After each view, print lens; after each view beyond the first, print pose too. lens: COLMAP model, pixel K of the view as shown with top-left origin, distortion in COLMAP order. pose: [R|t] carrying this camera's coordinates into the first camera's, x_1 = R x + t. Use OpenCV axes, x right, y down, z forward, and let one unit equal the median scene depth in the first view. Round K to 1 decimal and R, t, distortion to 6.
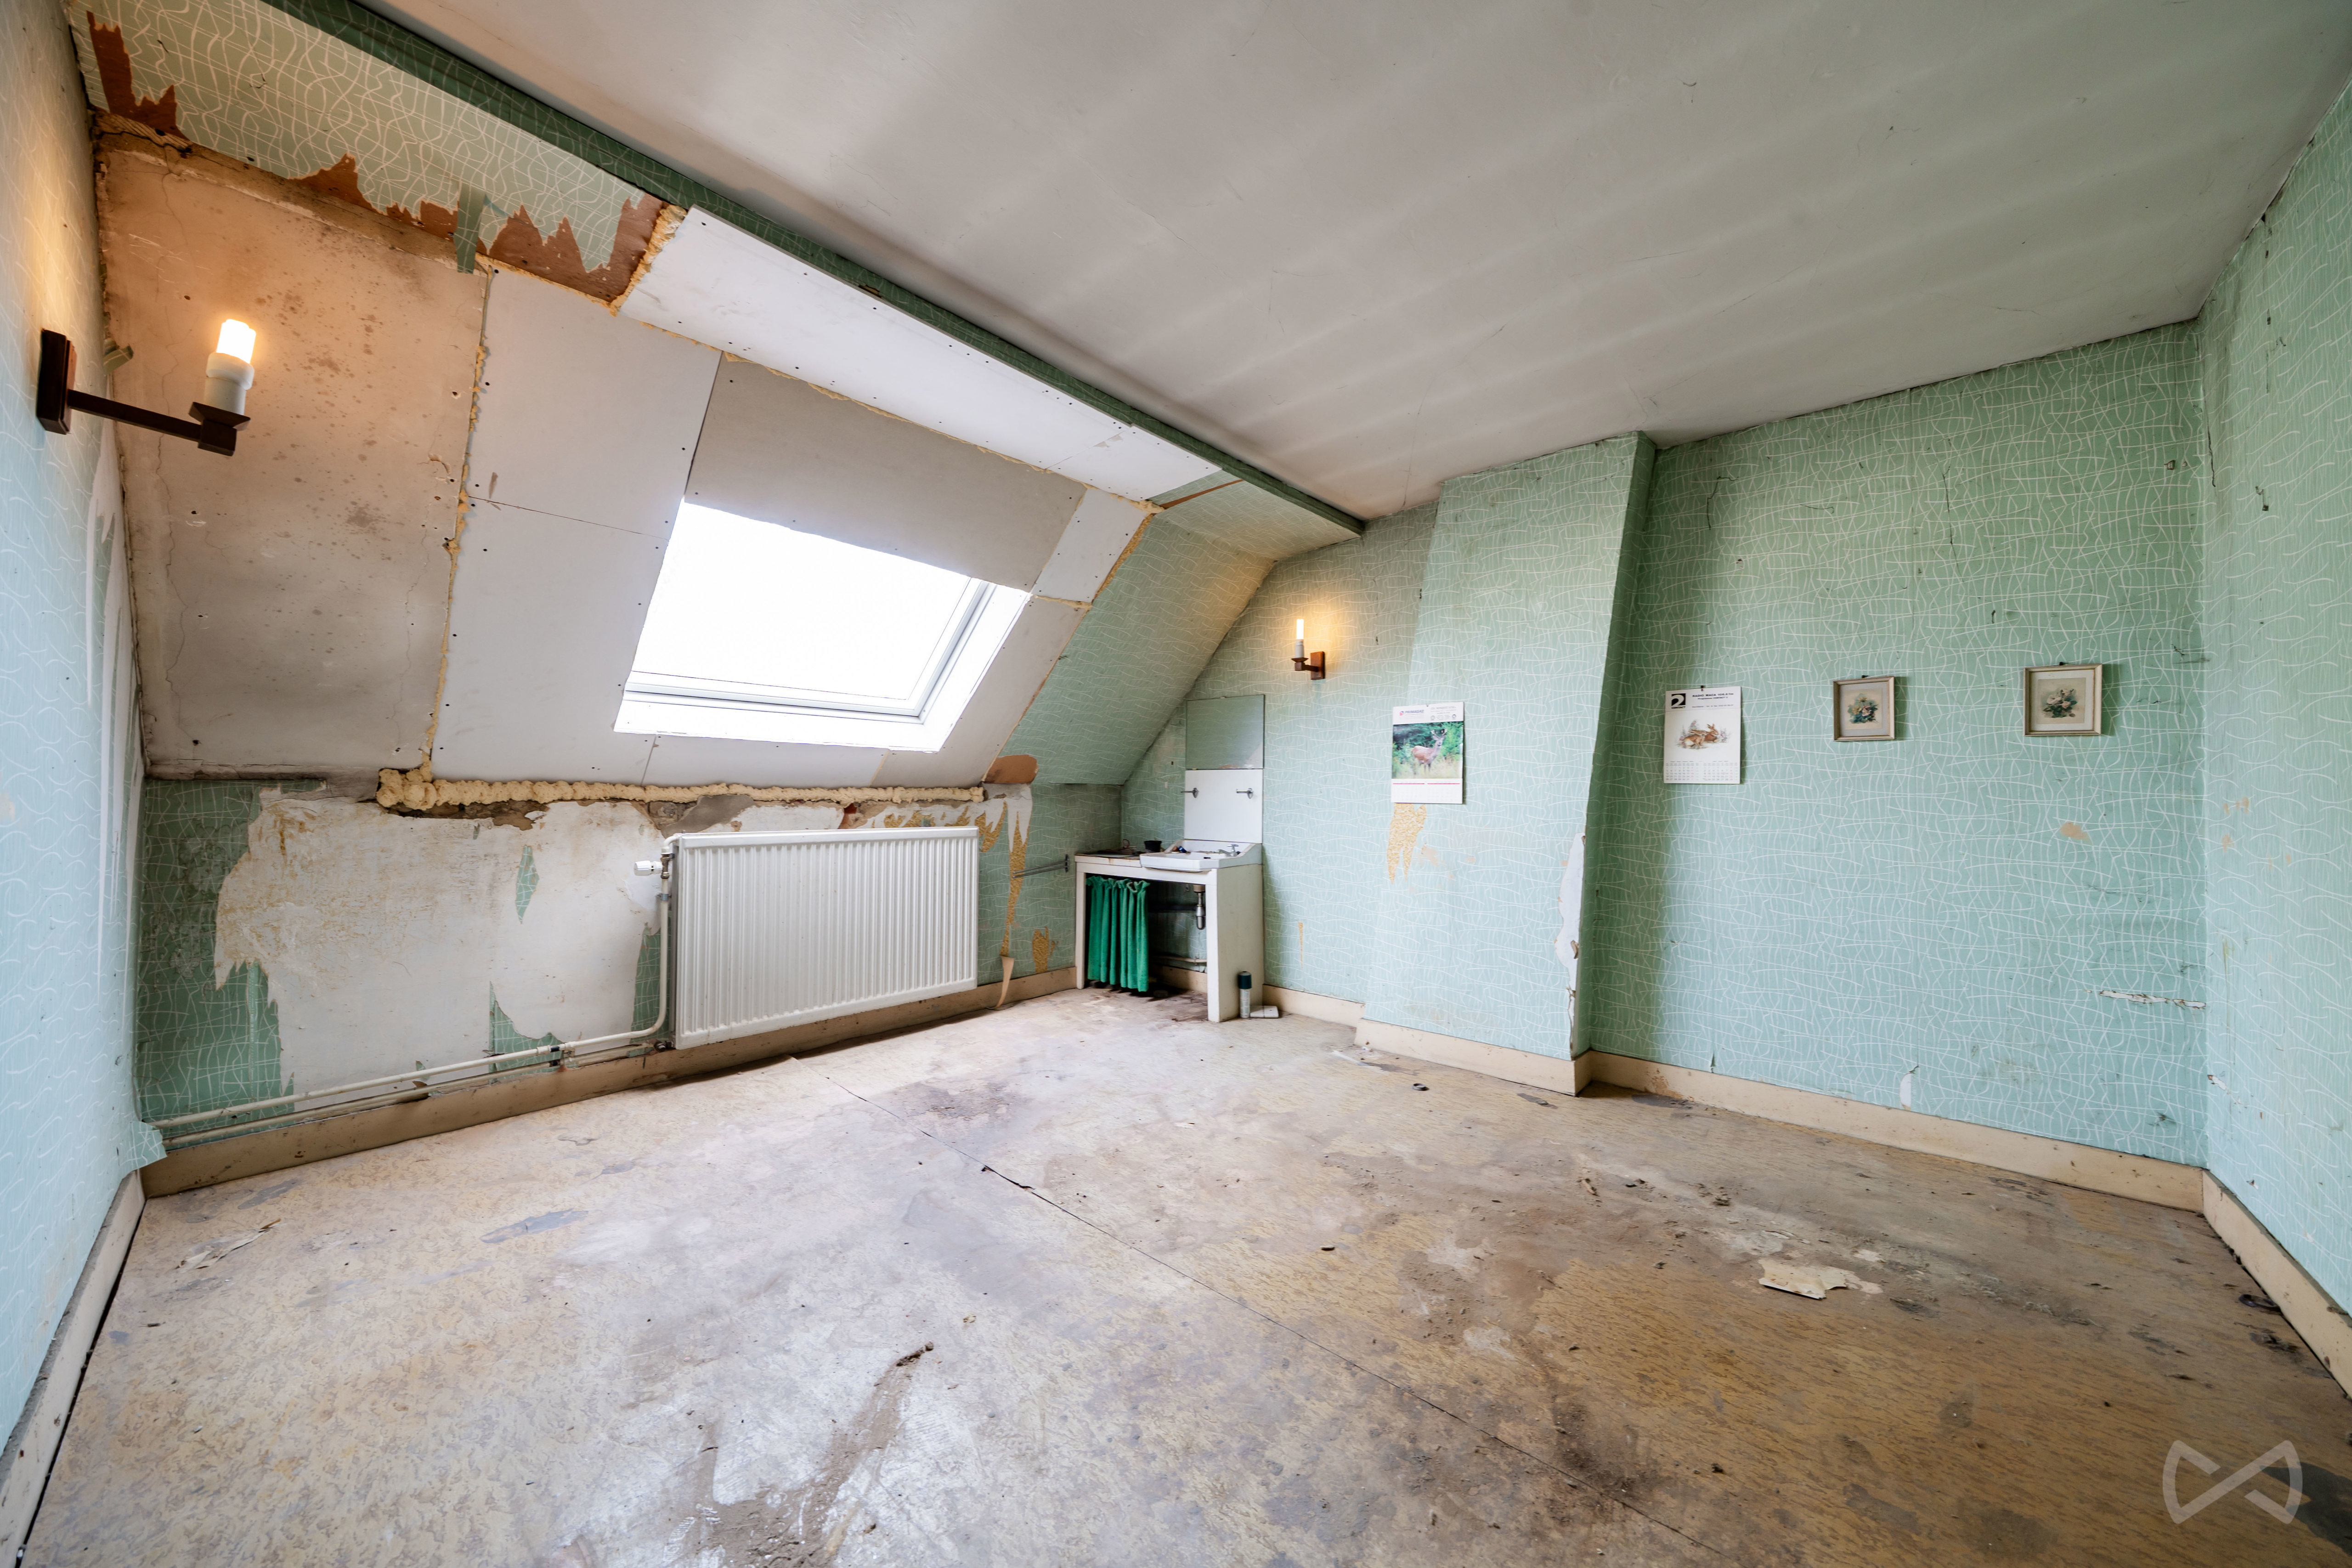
lens RADIAL K [[789.2, 0, 1168.9], [0, 789.2, 788.2], [0, 0, 1]] dist [-0.004657, -0.000432]
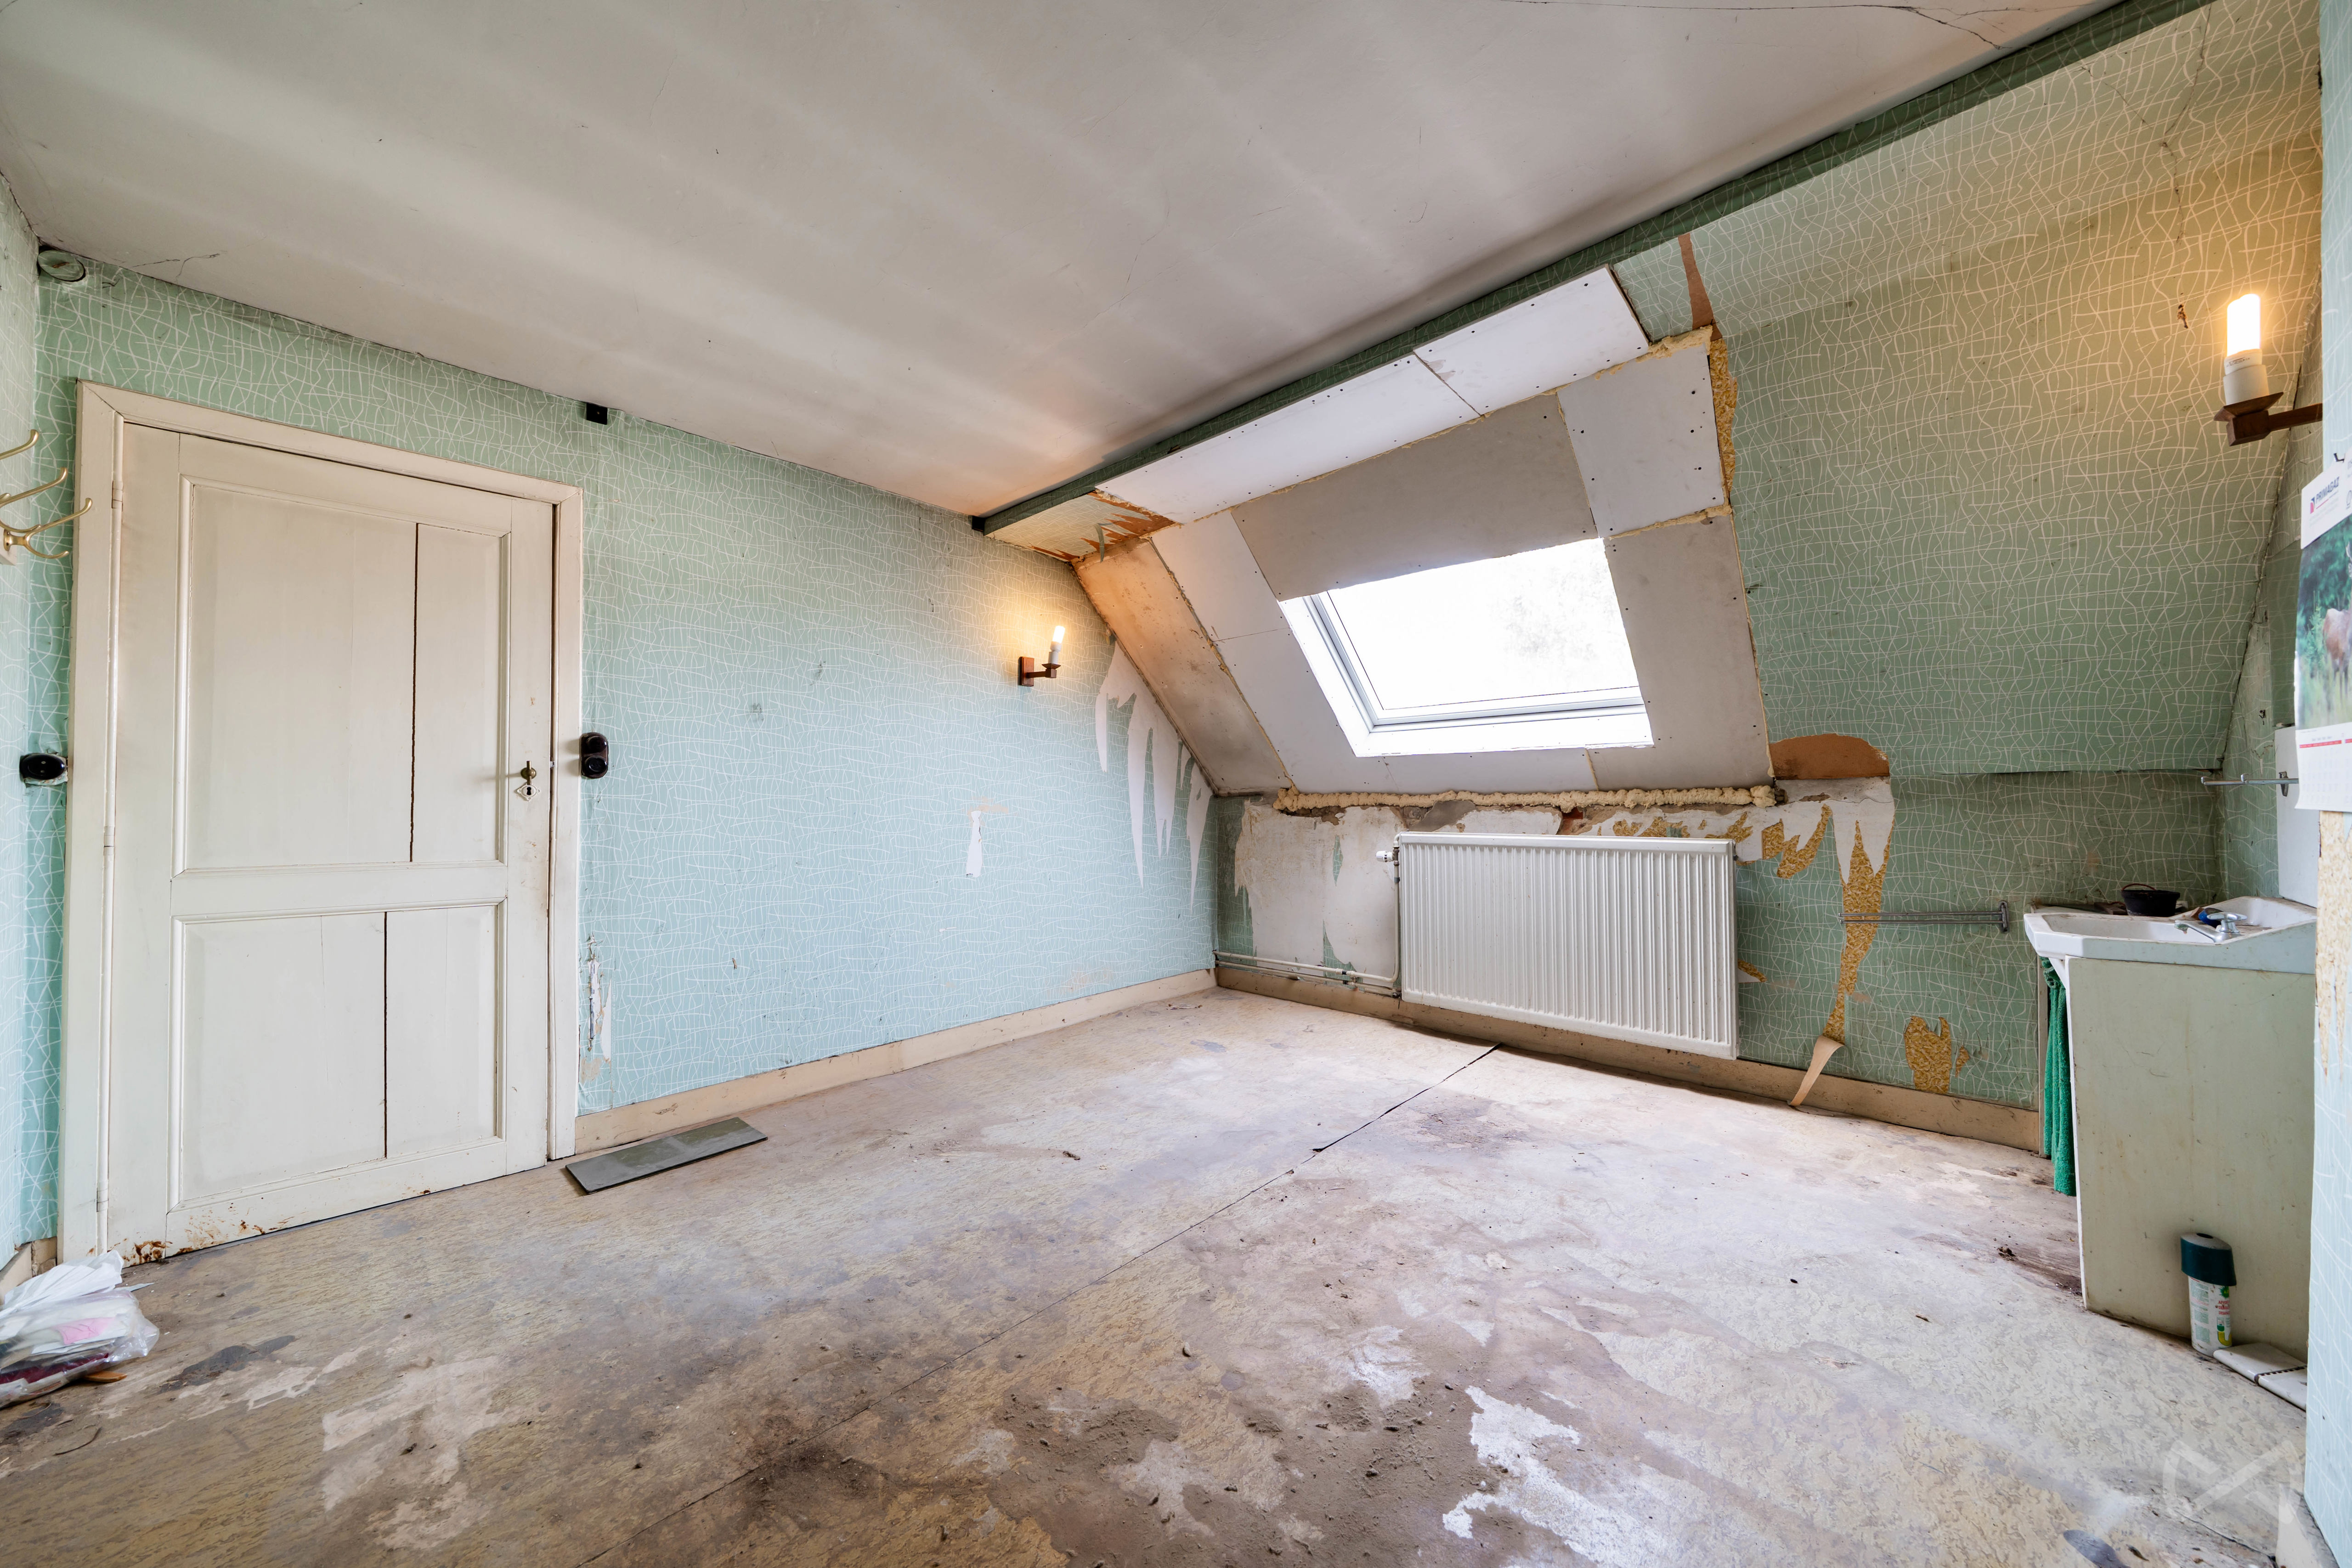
lens RADIAL K [[789.1, 0, 1168.9], [0, 789.1, 788.2], [0, 0, 1]] dist [-0.004657, -0.000432]
pose [[-0.024998, -0.022760, -0.999428, 0.731725], [0.018108, 0.999566, -0.023216, 0.010710], [0.999523, -0.018678, -0.024575, 0.714188]]
